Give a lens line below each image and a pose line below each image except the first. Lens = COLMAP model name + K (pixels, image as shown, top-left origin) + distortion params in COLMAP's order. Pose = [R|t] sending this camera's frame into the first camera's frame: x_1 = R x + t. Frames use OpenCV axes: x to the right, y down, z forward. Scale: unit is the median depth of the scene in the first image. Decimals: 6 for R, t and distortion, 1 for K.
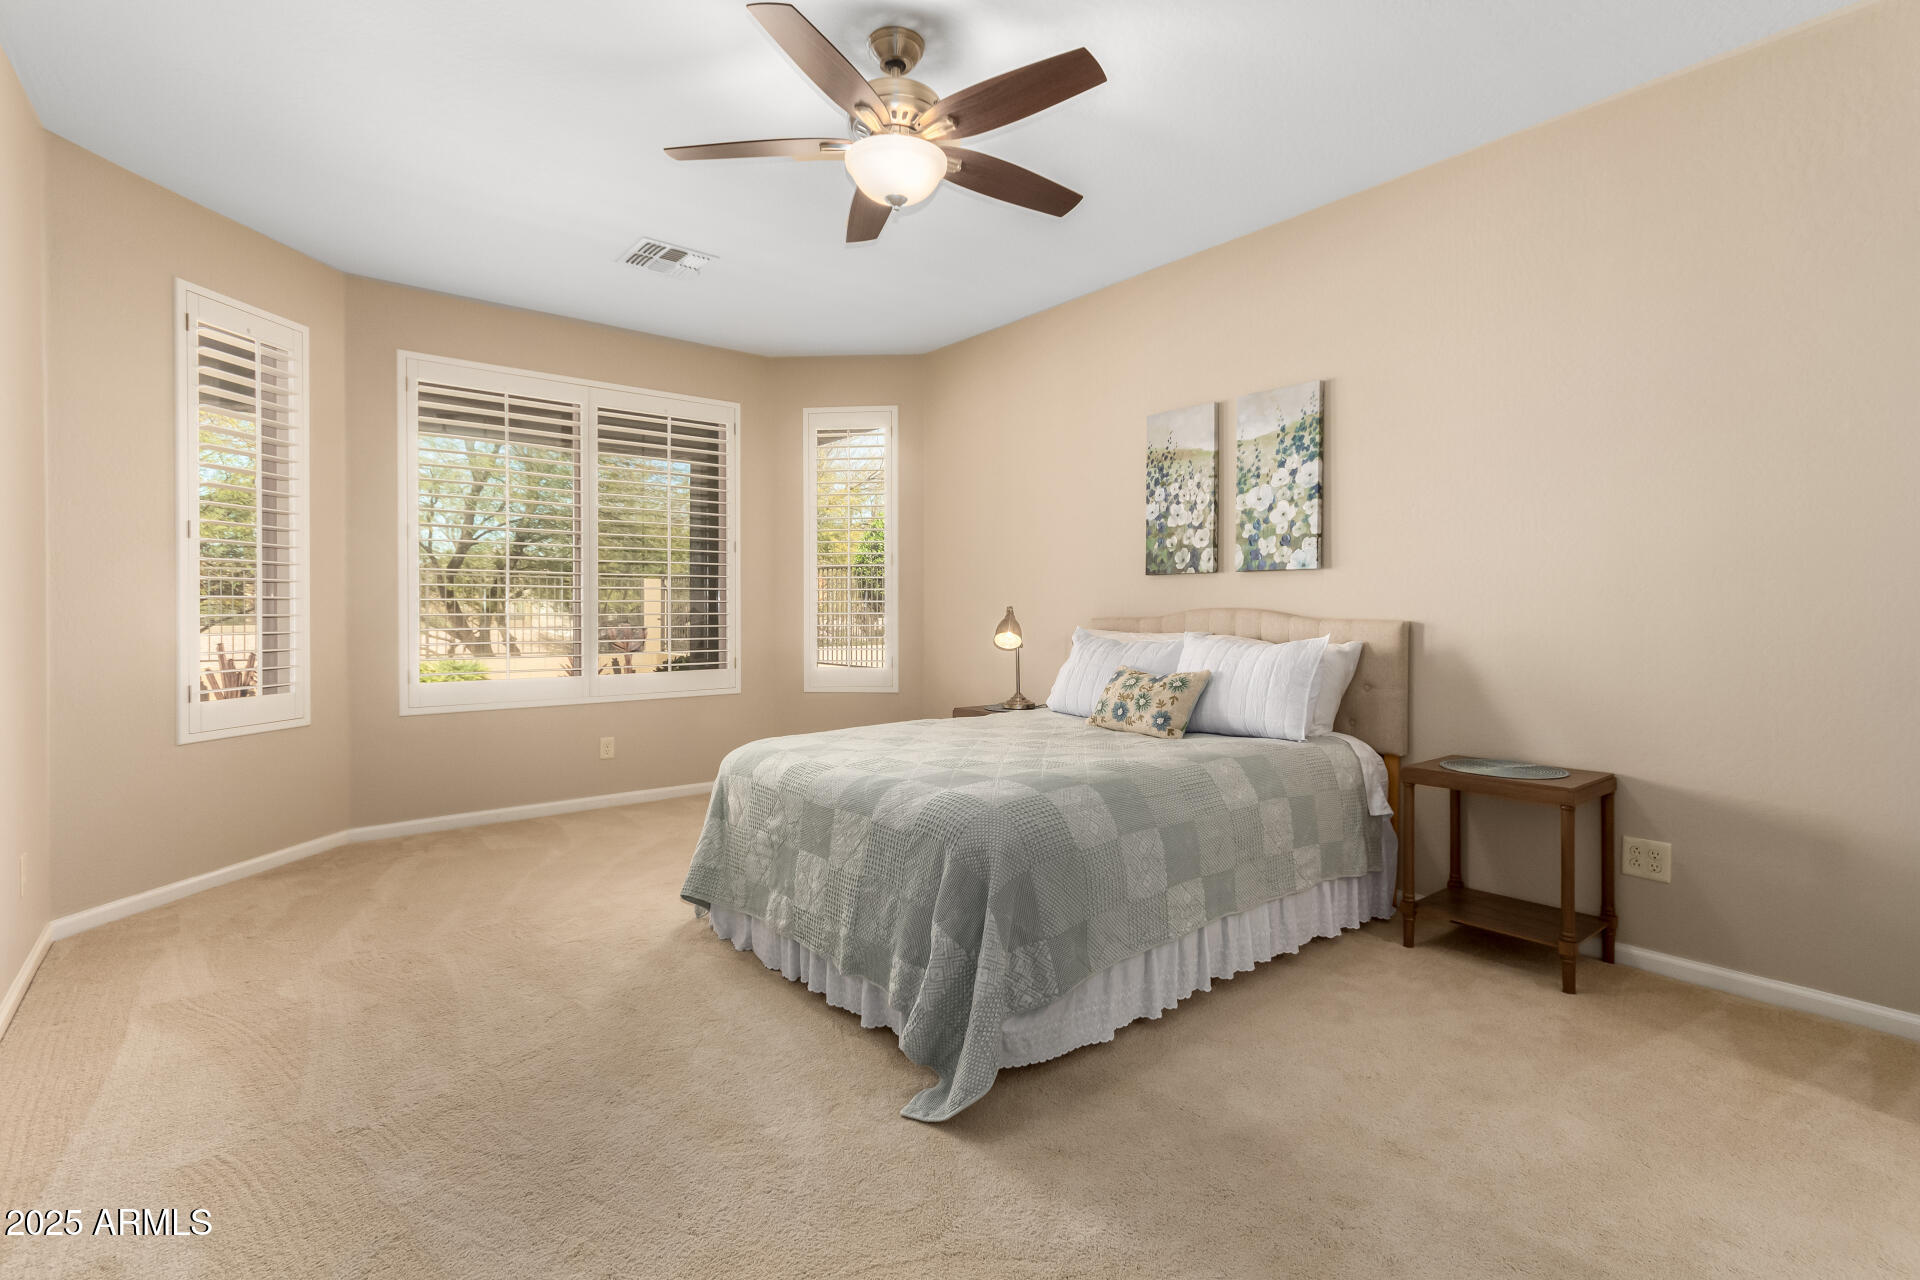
lens RADIAL K [[902.7, 0, 974.1], [0, 902.7, 646.9], [0, 0, 1]] dist [0.004936, 0.001248]
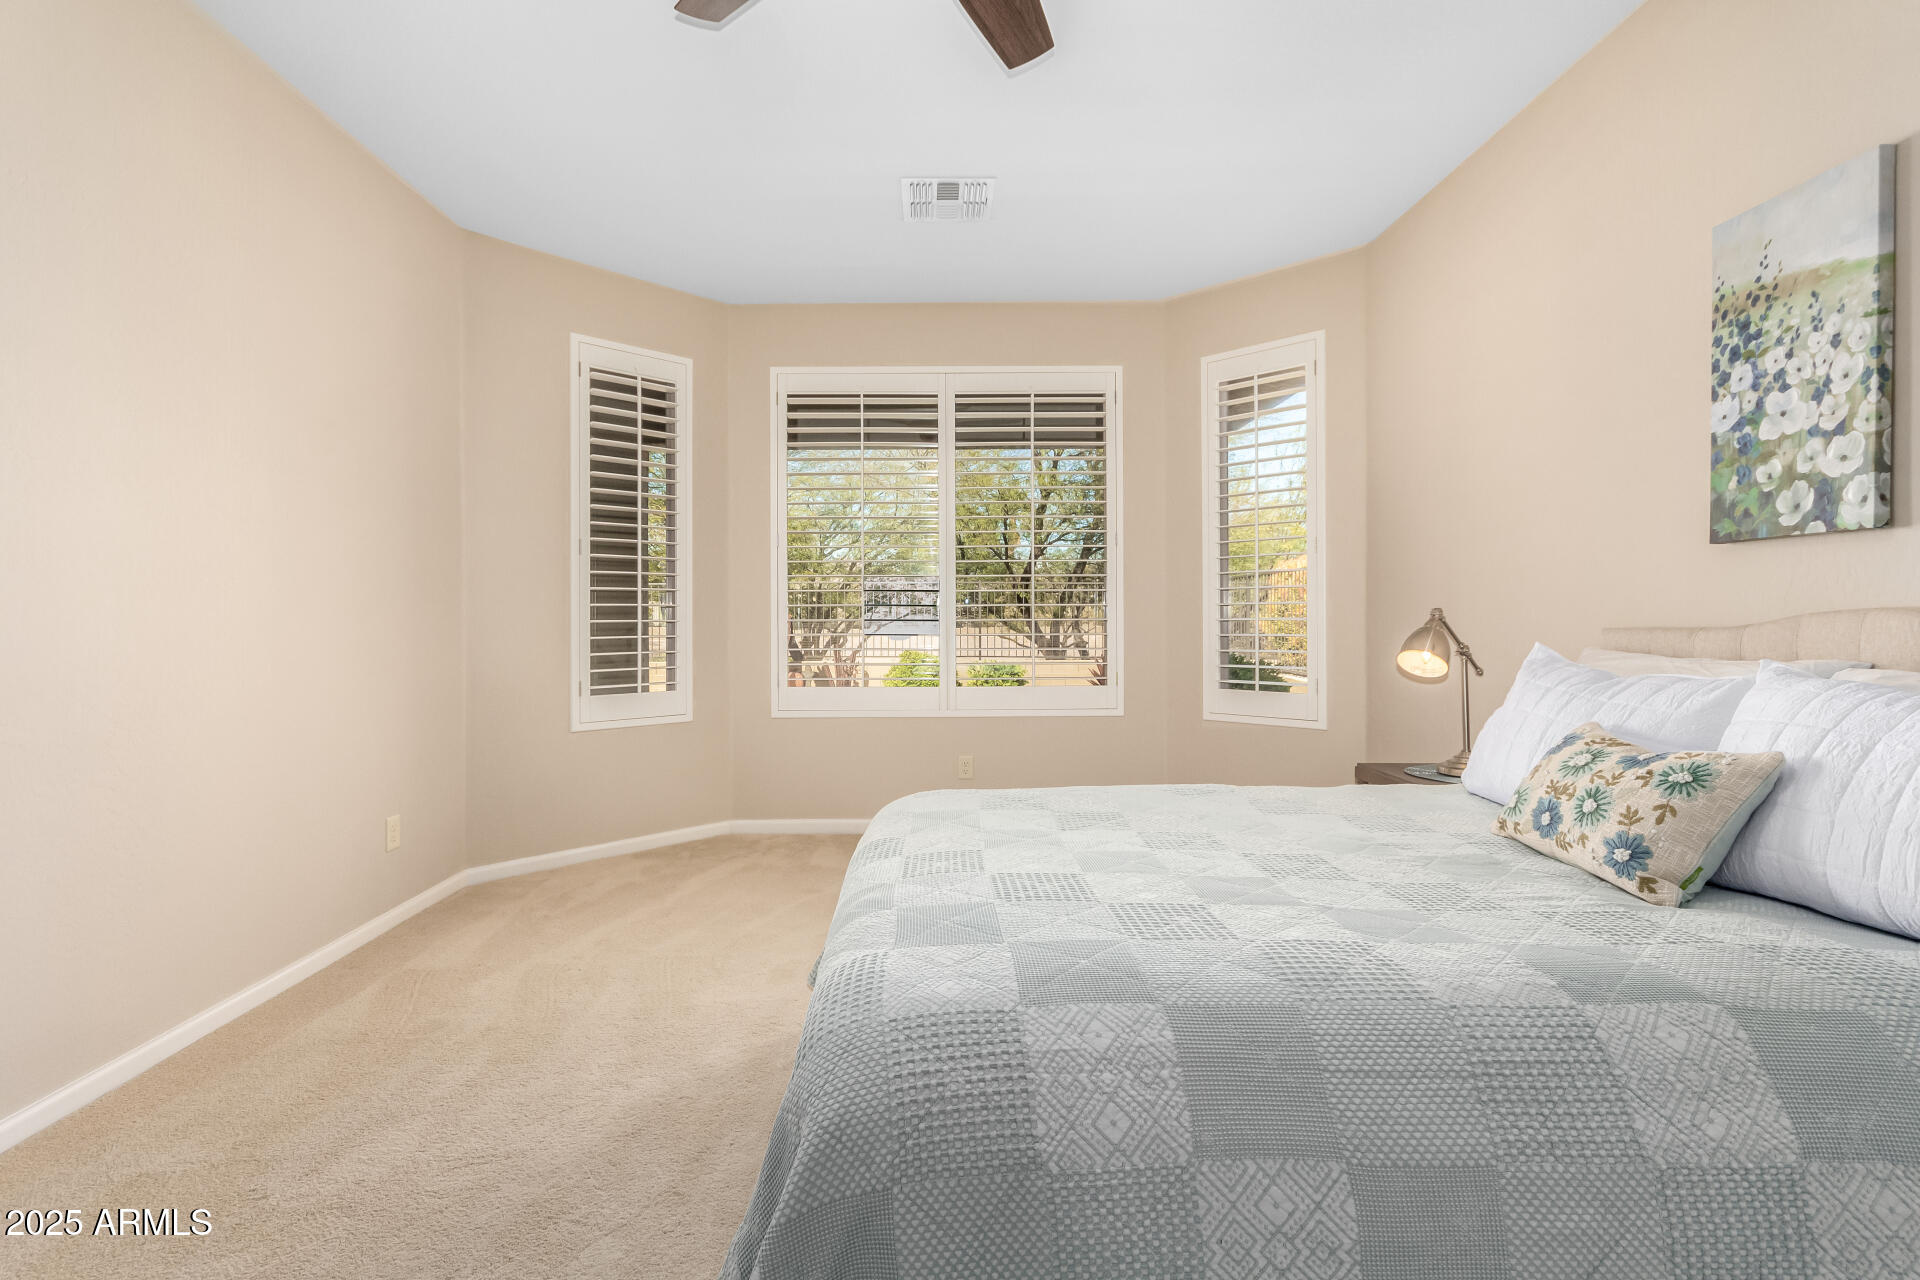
lens RADIAL K [[902.7, 0, 942.0], [0, 902.7, 632.8], [0, 0, 1]] dist [0.004936, 0.001248]
pose [[0.761918, 0.010084, -0.647594, 0.202919], [-0.023457, 0.999652, -0.012033, -0.014495], [0.647248, 0.024359, 0.761890, 0.358311]]
